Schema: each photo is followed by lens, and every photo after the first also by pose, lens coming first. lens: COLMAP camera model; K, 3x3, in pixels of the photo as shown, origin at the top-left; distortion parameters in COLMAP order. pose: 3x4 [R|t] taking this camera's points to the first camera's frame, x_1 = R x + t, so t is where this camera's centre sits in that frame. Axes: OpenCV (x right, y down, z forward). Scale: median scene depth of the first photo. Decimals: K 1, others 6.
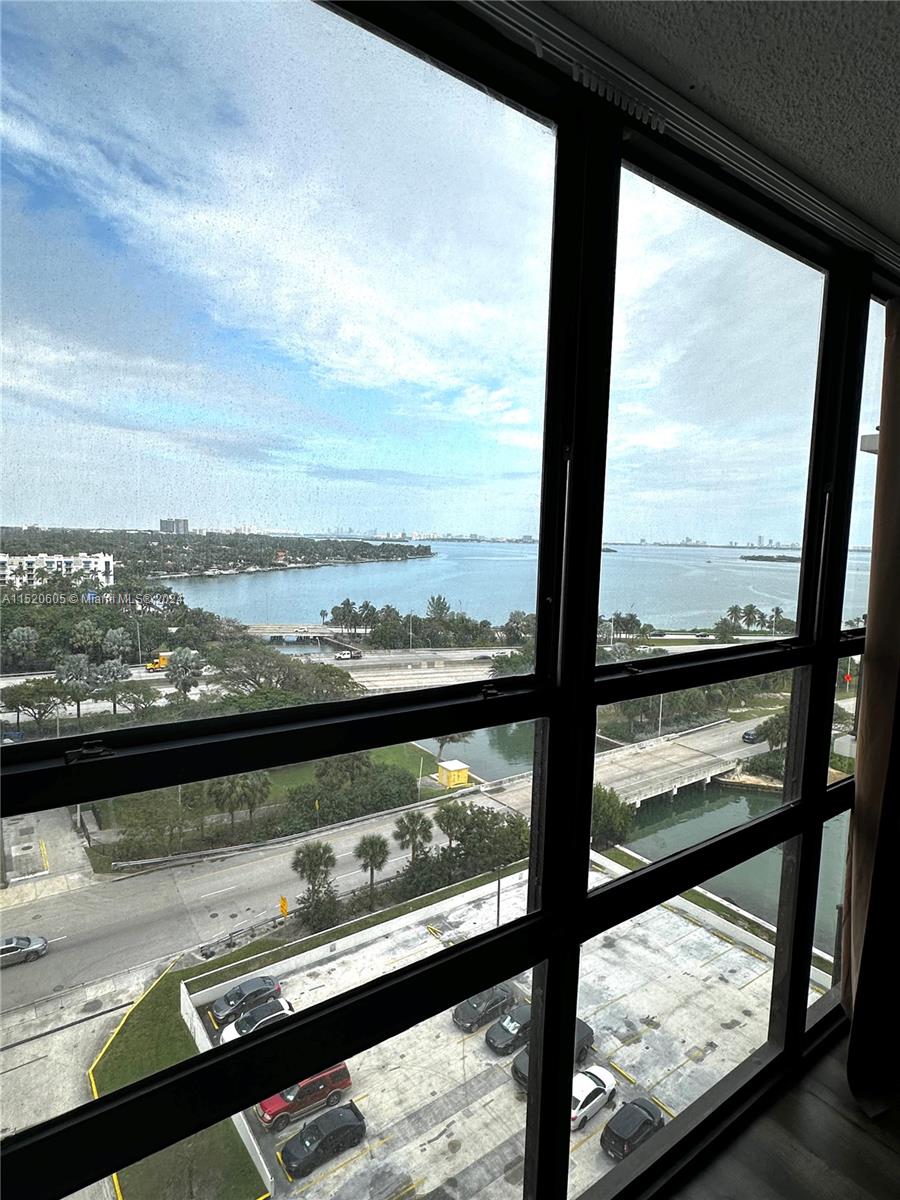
lens RADIAL K [[662.1, 0, 448.5], [0, 662.1, 595.7], [0, 0, 1]] dist [-0.003530, 0.001532]
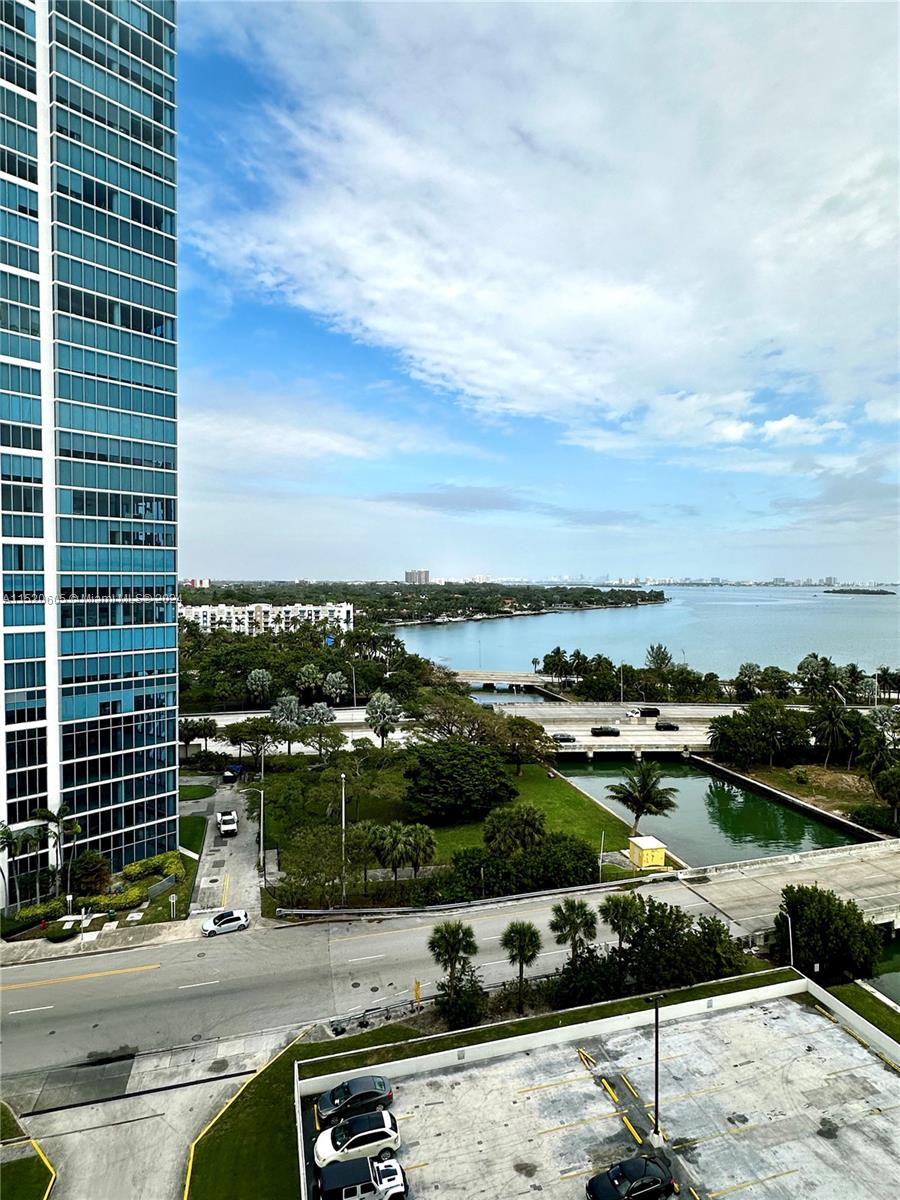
lens RADIAL K [[662.1, 0, 452.6], [0, 662.1, 602.1], [0, 0, 1]] dist [-0.003530, 0.001532]
pose [[0.940360, -0.012173, -0.339964, 0.073342], [-0.008914, 0.998135, -0.060397, -0.001166], [0.340065, 0.059825, 0.938497, 0.101528]]
